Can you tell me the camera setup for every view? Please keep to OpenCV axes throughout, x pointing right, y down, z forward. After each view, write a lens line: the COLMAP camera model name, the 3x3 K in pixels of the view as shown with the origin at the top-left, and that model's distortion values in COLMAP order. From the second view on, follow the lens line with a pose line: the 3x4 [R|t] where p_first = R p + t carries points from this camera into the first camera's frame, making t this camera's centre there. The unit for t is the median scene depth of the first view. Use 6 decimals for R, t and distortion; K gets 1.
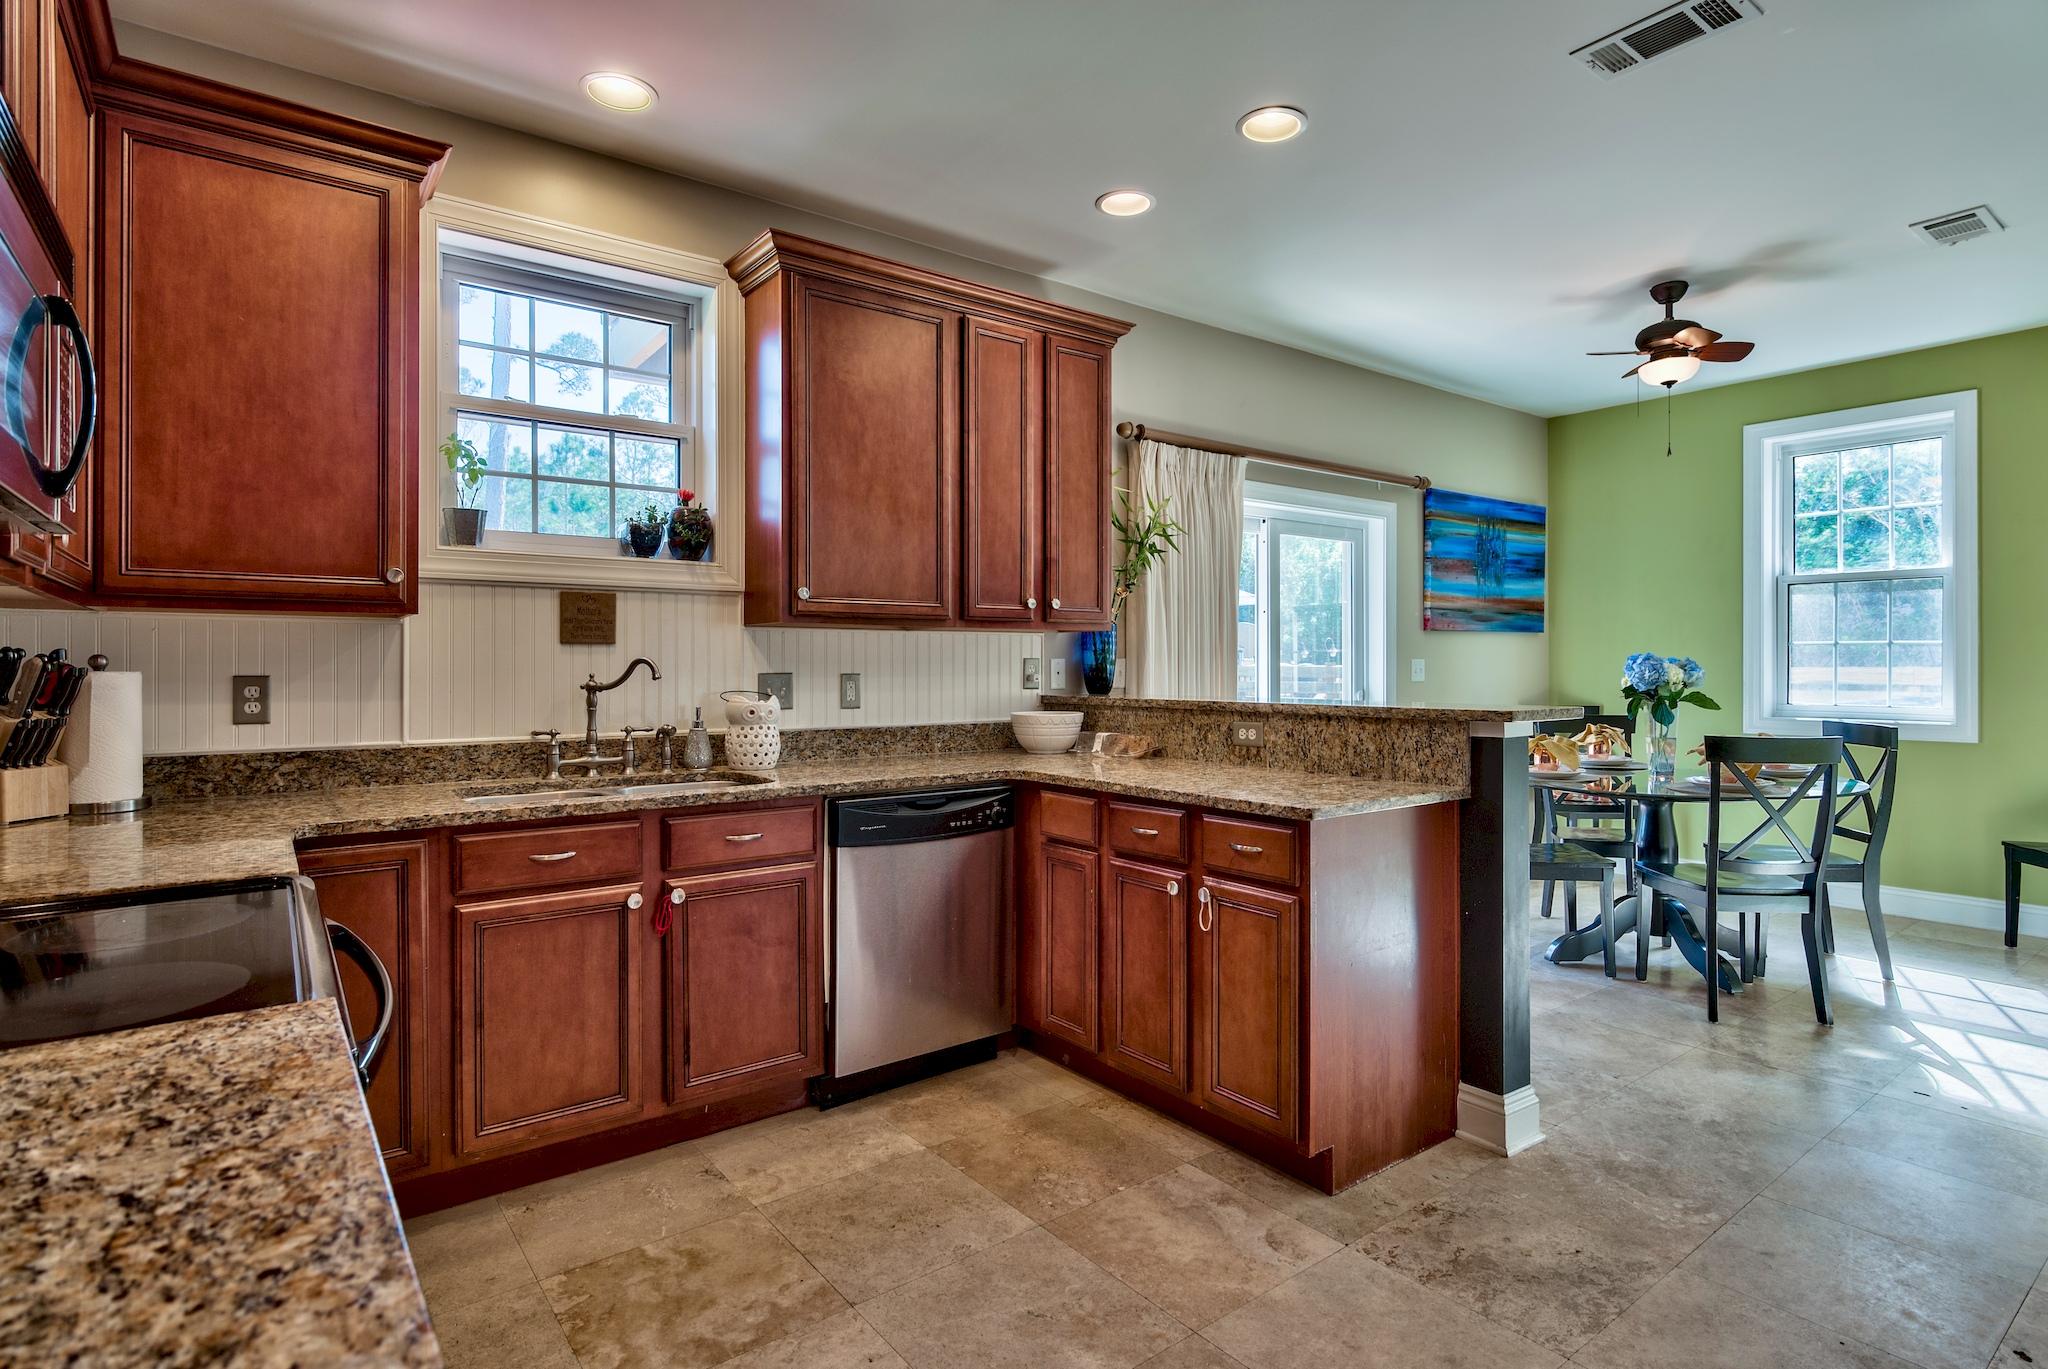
lens RADIAL K [[1033.3, 0, 1022.3], [0, 1033.3, 663.0], [0, 0, 1]] dist [-0.002320, -0.001323]
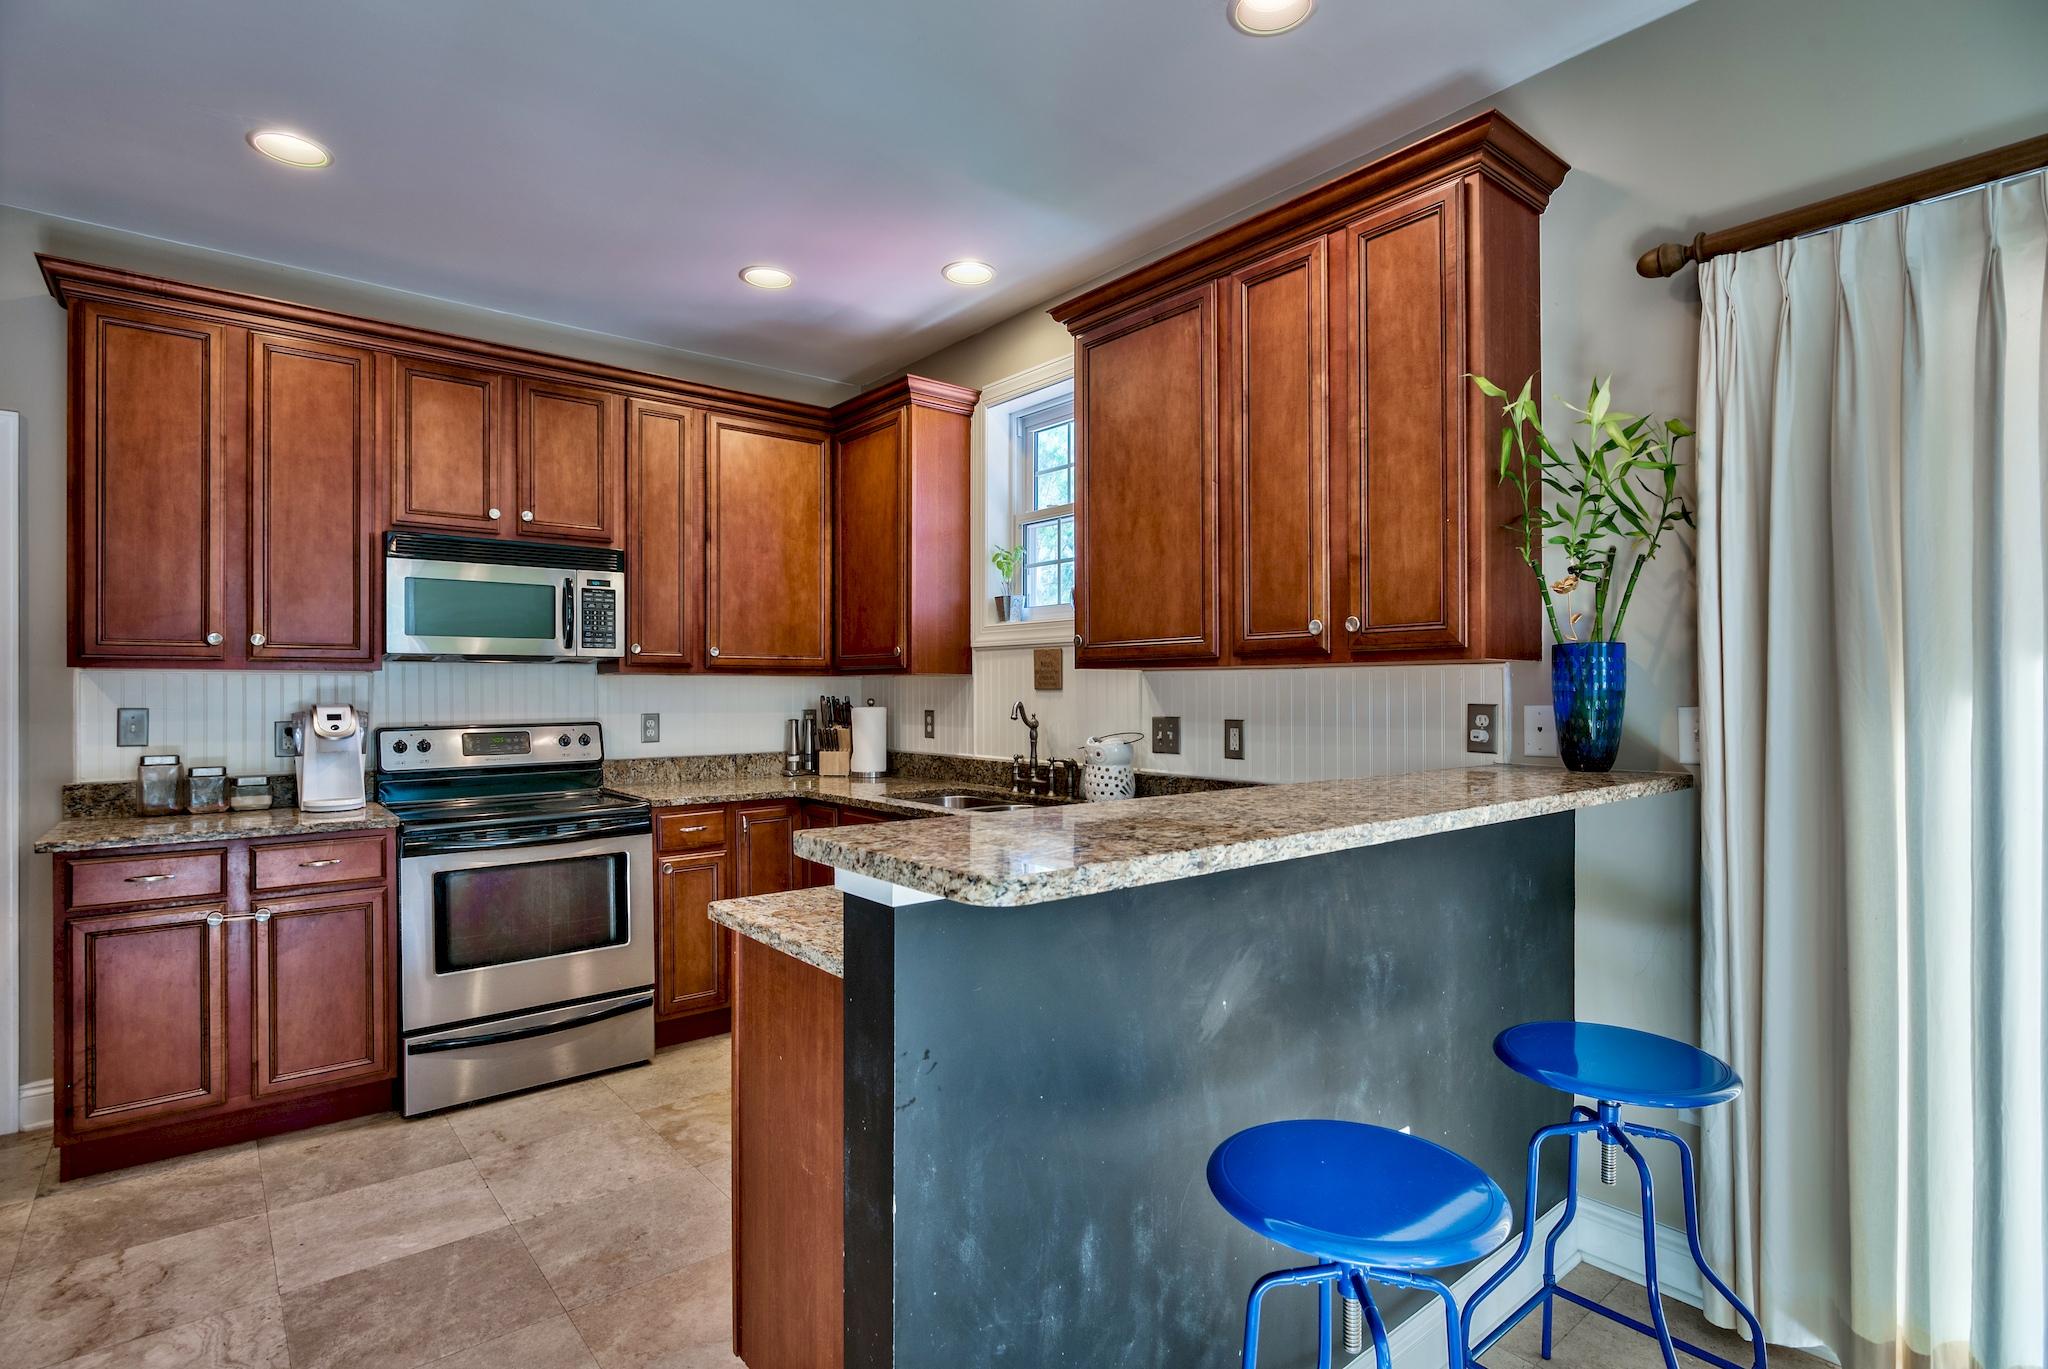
lens RADIAL K [[1033.3, 0, 1061.6], [0, 1033.3, 690.8], [0, 0, 1]] dist [-0.002320, -0.001323]
pose [[0.047355, -0.000320, -0.998878, 0.611596], [0.000063, 1.000000, -0.000317, -0.012327], [0.998878, -0.000048, 0.047355, 0.691550]]
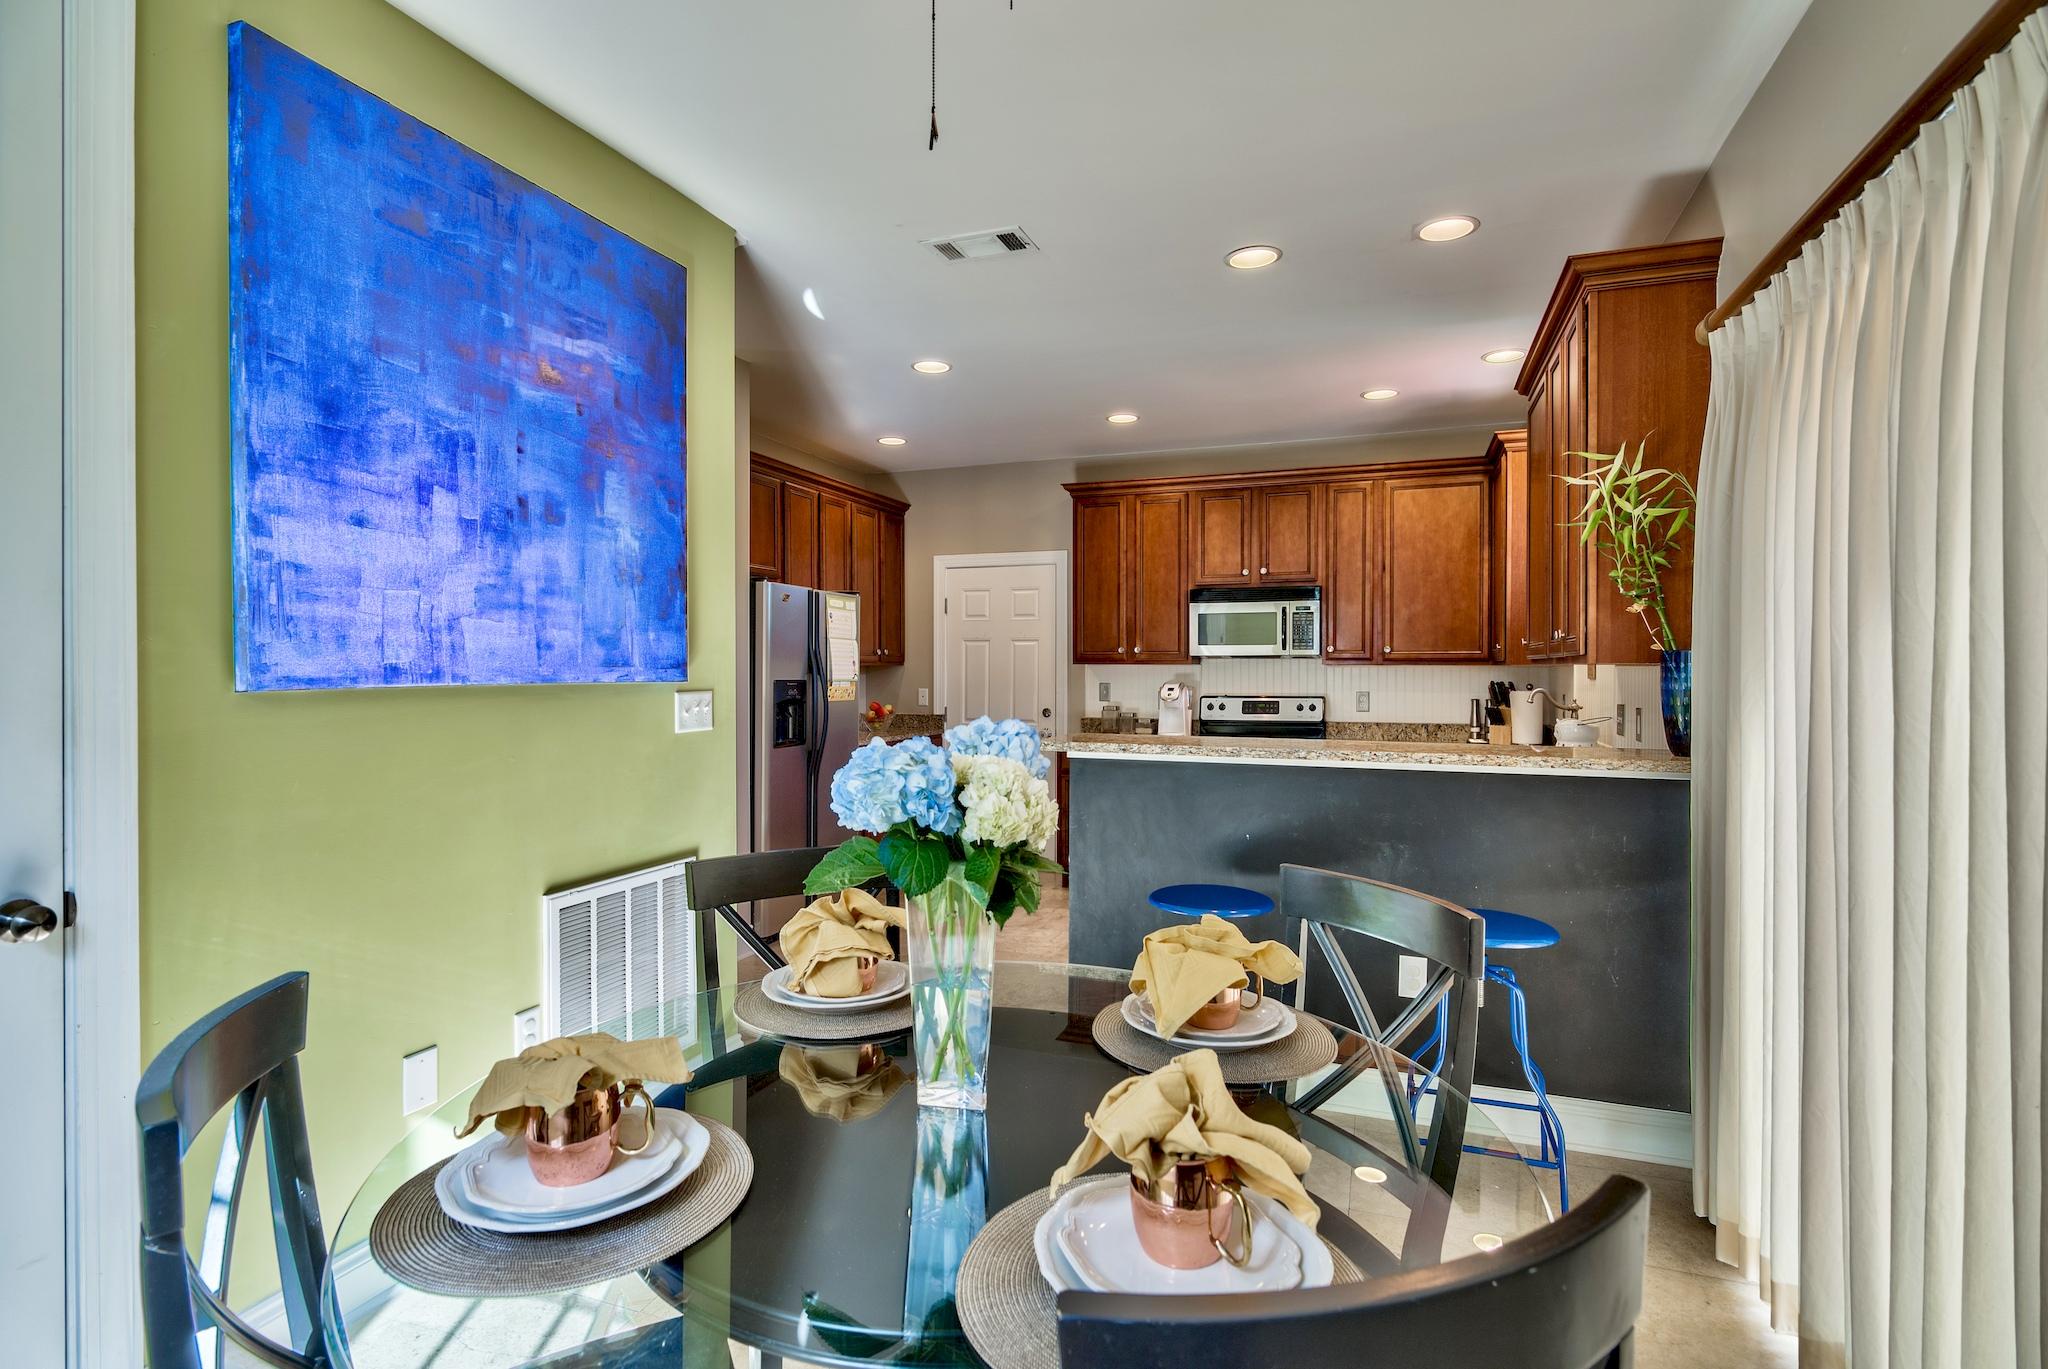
lens RADIAL K [[1033.3, 0, 973.6], [0, 1033.3, 672.2], [0, 0, 1]] dist [-0.002320, -0.001323]
pose [[-0.860921, 0.003610, -0.508725, 0.808492], [-0.000452, 0.999969, 0.007862, -0.029304], [0.508738, 0.006999, -0.860893, 1.324020]]
